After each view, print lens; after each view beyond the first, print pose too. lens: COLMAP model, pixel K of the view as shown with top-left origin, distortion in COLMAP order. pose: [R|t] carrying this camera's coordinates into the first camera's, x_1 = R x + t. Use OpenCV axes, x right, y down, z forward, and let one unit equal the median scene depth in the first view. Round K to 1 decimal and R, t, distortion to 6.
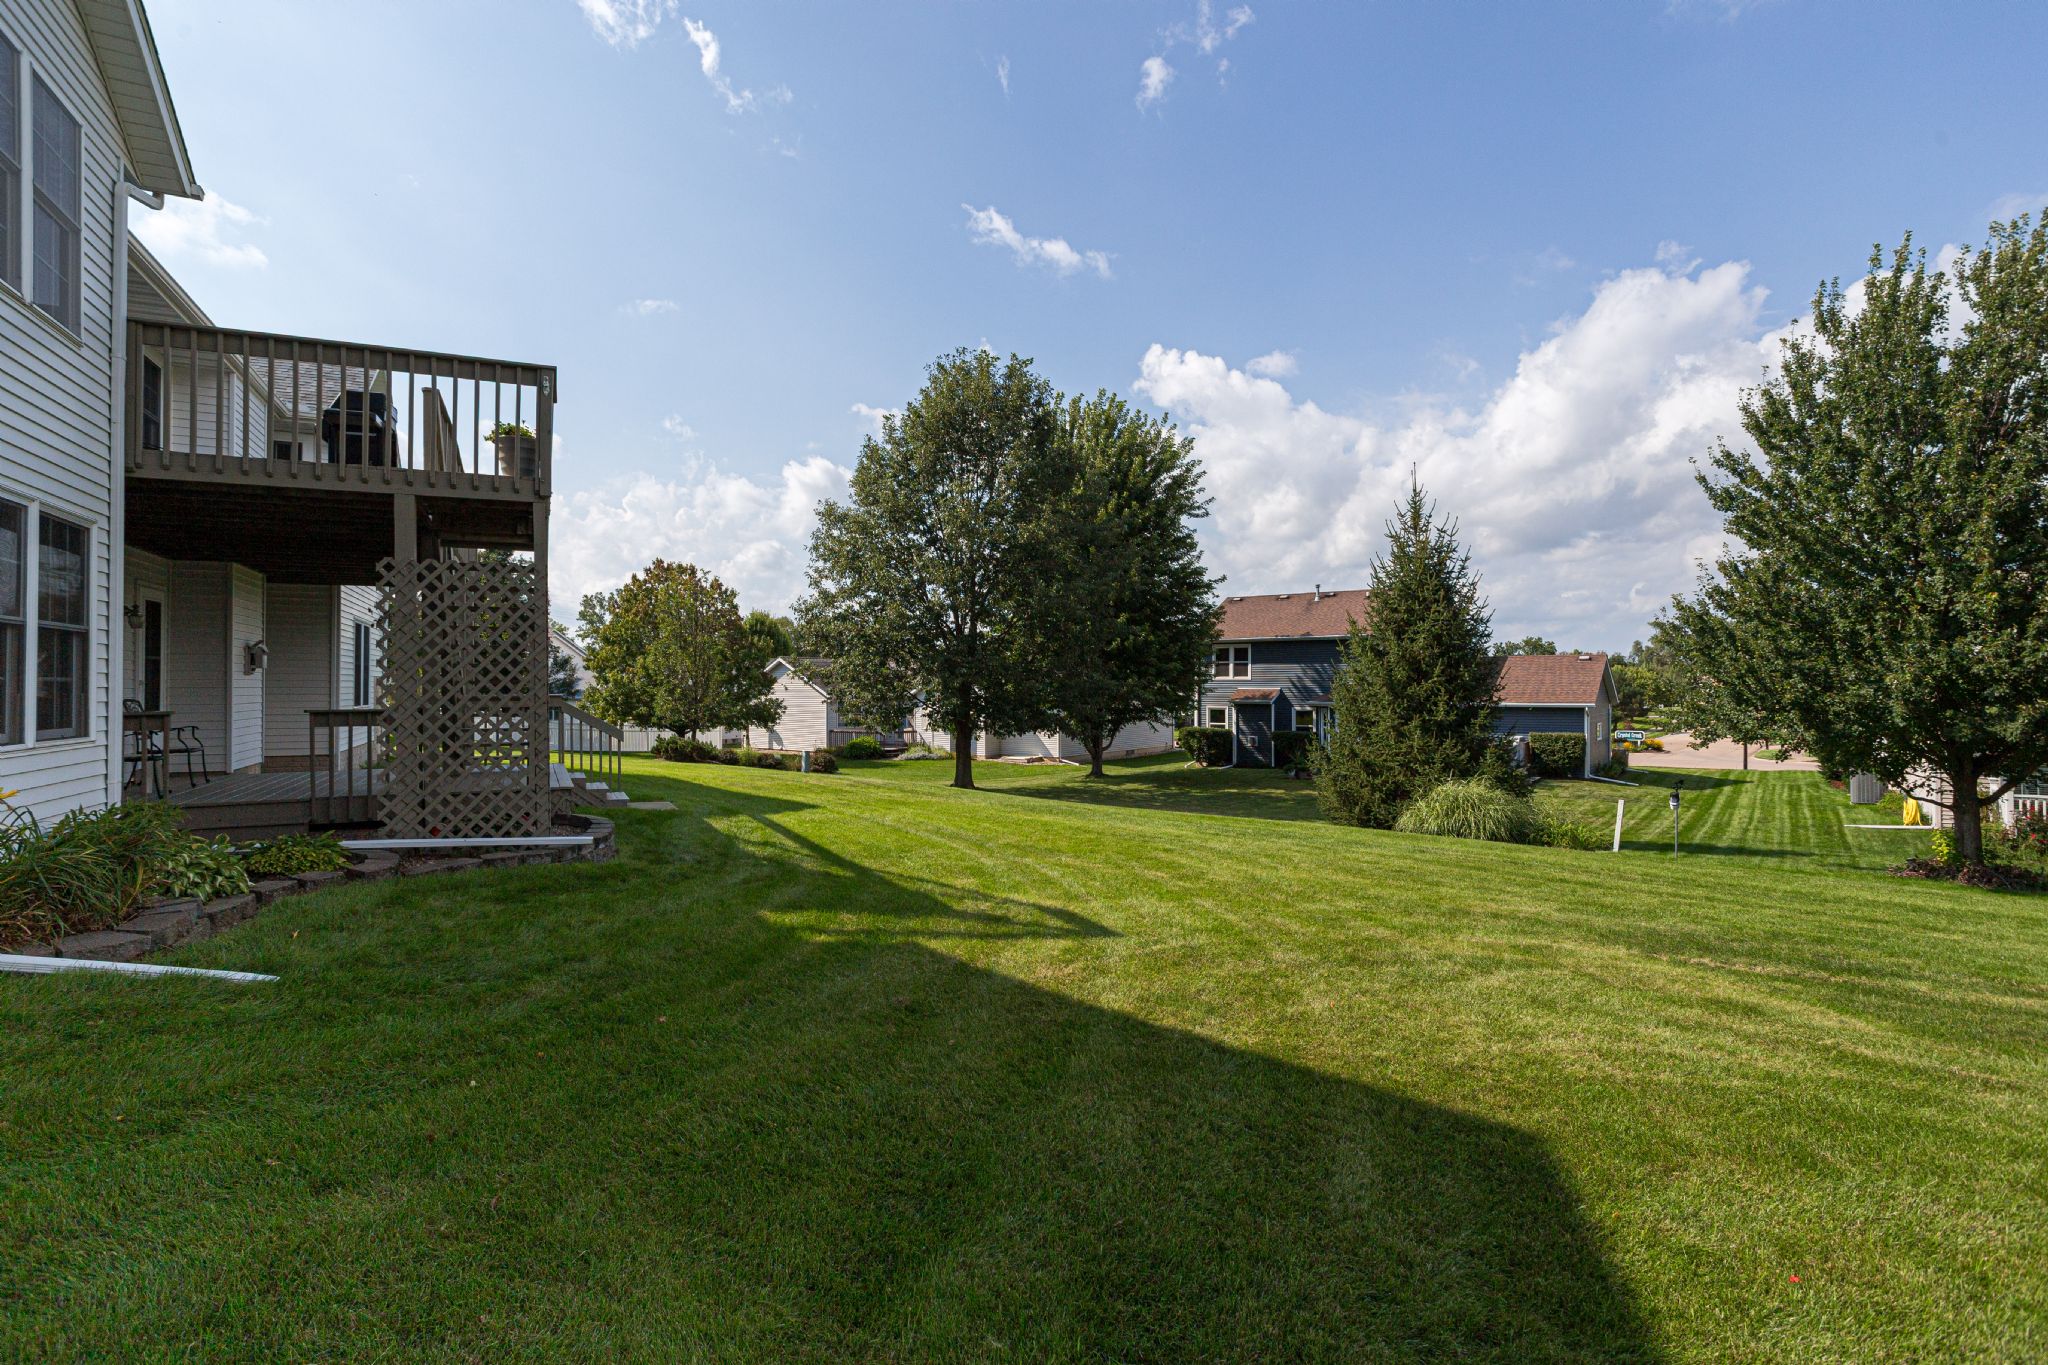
lens RADIAL K [[994.3, 0, 1026.2], [0, 994.3, 675.6], [0, 0, 1]] dist [-0.000542, 0.001083]
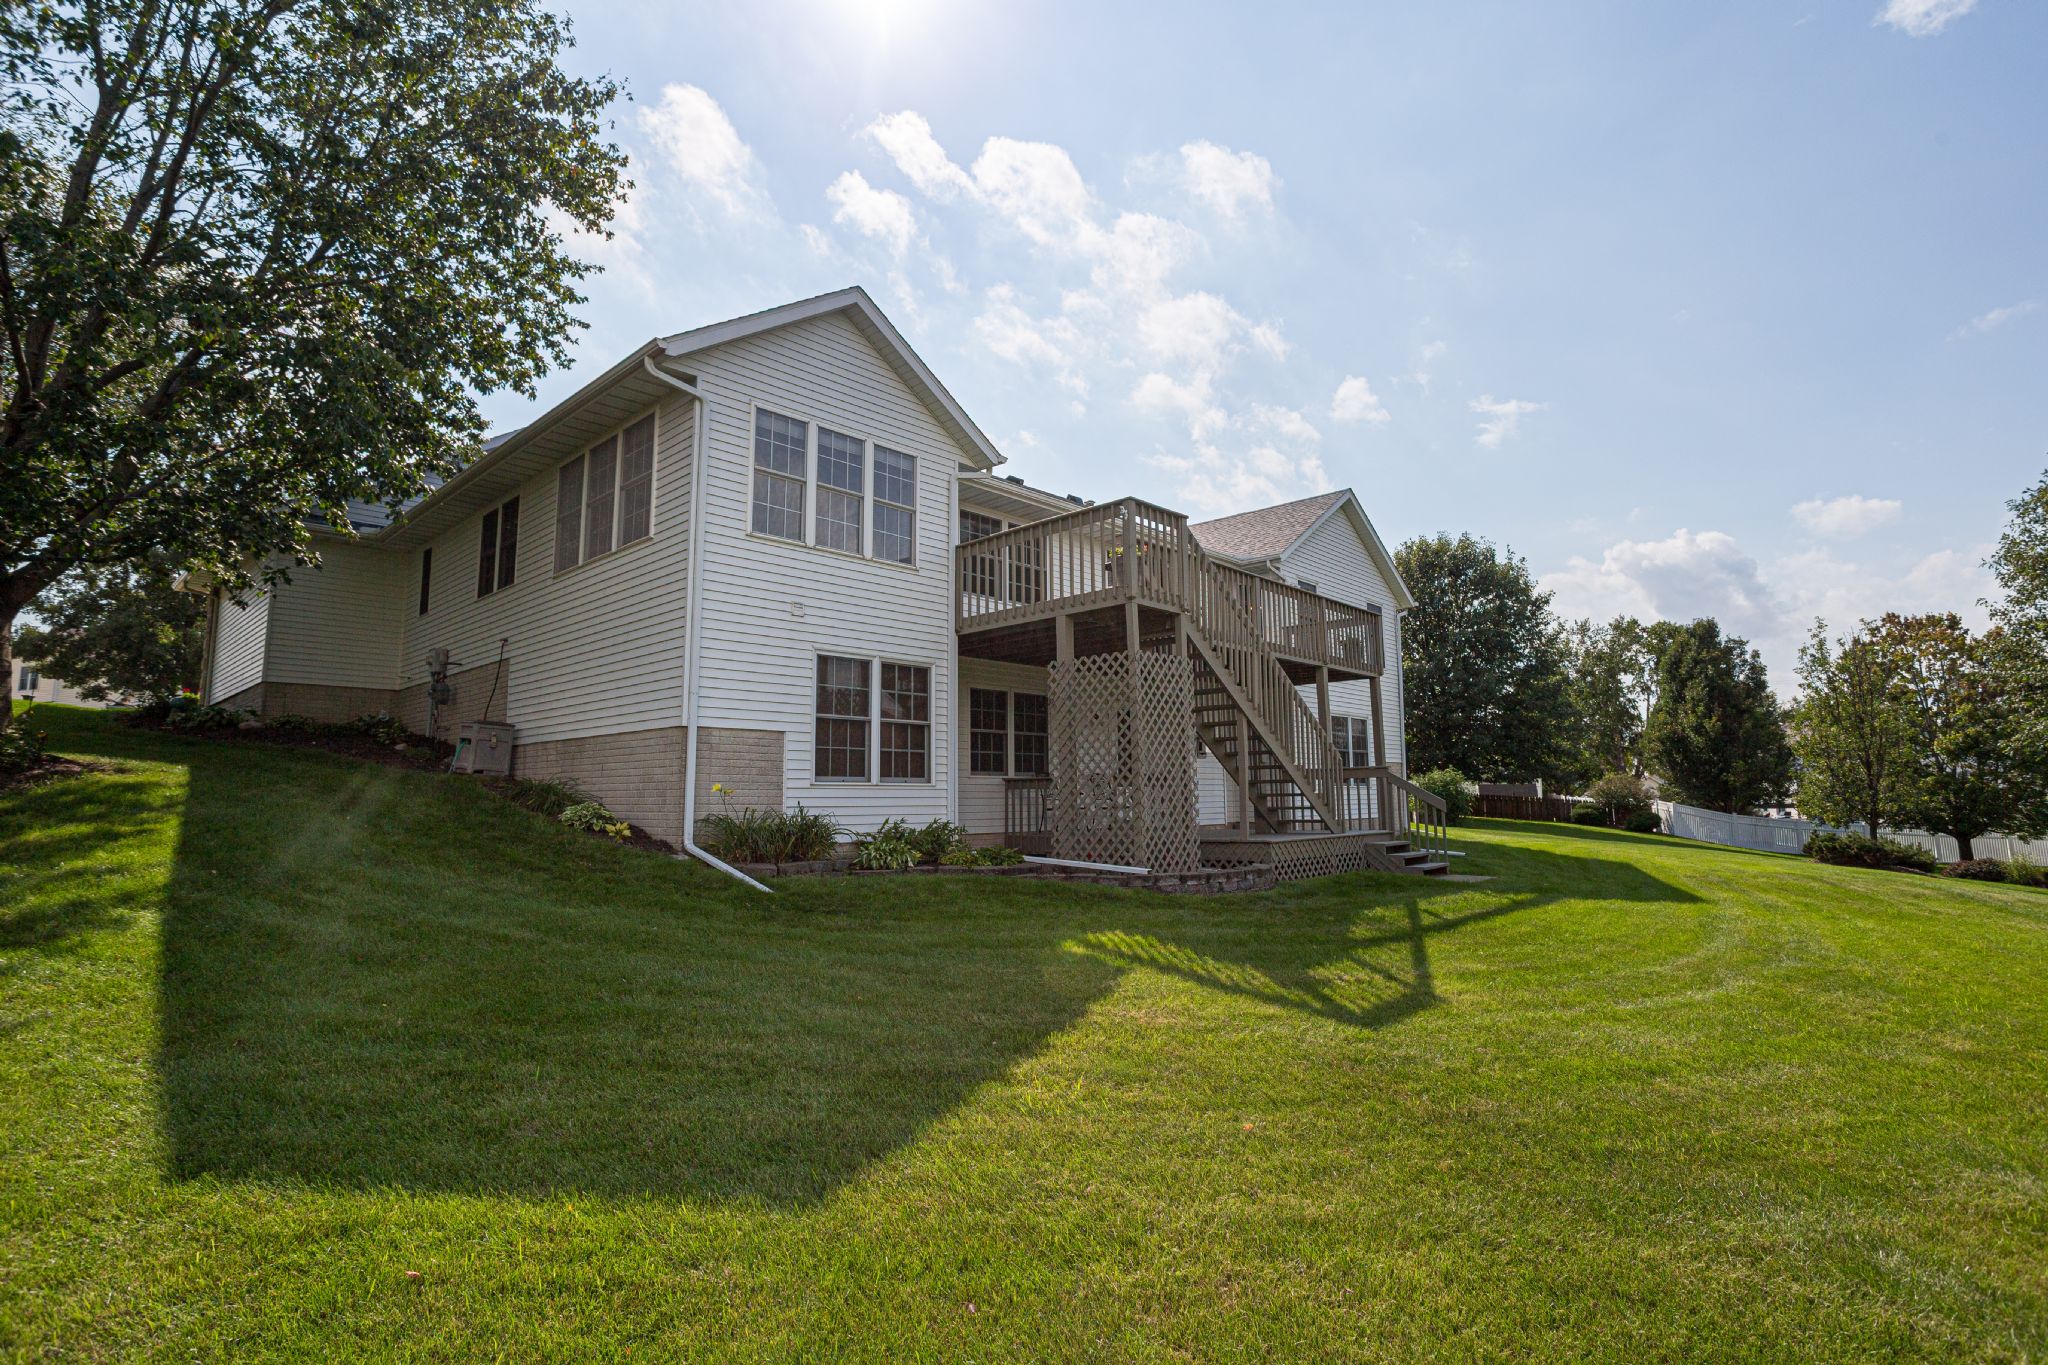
lens RADIAL K [[994.3, 0, 1026.2], [0, 994.3, 675.6], [0, 0, 1]] dist [-0.000542, 0.001083]
pose [[0.348864, -0.118351, -0.929670, 0.677932], [0.019614, 0.992699, -0.119015, 0.072574], [0.936968, 0.023286, 0.348638, 0.452630]]
